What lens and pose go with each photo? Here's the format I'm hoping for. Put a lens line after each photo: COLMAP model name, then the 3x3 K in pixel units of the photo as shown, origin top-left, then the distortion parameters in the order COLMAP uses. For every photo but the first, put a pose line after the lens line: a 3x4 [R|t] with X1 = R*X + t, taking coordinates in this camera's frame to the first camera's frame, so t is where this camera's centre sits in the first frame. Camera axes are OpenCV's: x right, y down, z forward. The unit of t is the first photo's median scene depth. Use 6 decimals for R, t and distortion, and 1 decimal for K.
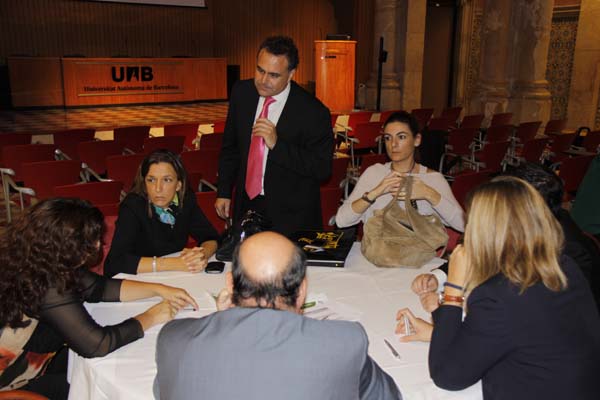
lens RADIAL K [[682.4, 0, 300.5], [0, 682.4, 199.6], [0, 0, 1]] dist [-0.006986, 0.000000]
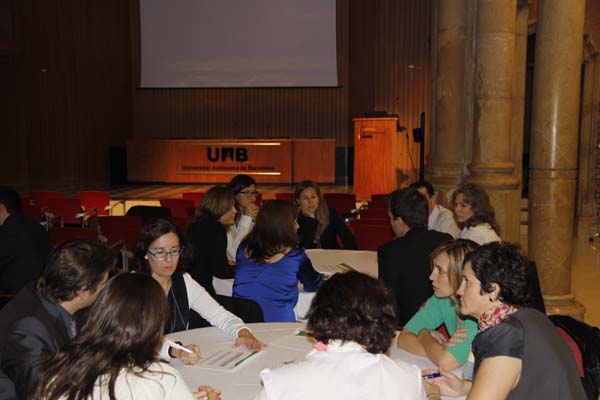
lens RADIAL K [[884.6, 0, 299.9], [0, 884.6, 200.5], [0, 0, 1]] dist [0.018570, 0.000000]
pose [[0.668757, 0.042685, -0.742254, 0.833409], [-0.147894, 0.986037, -0.076546, -0.027860], [0.728623, 0.160966, 0.665732, 0.192485]]
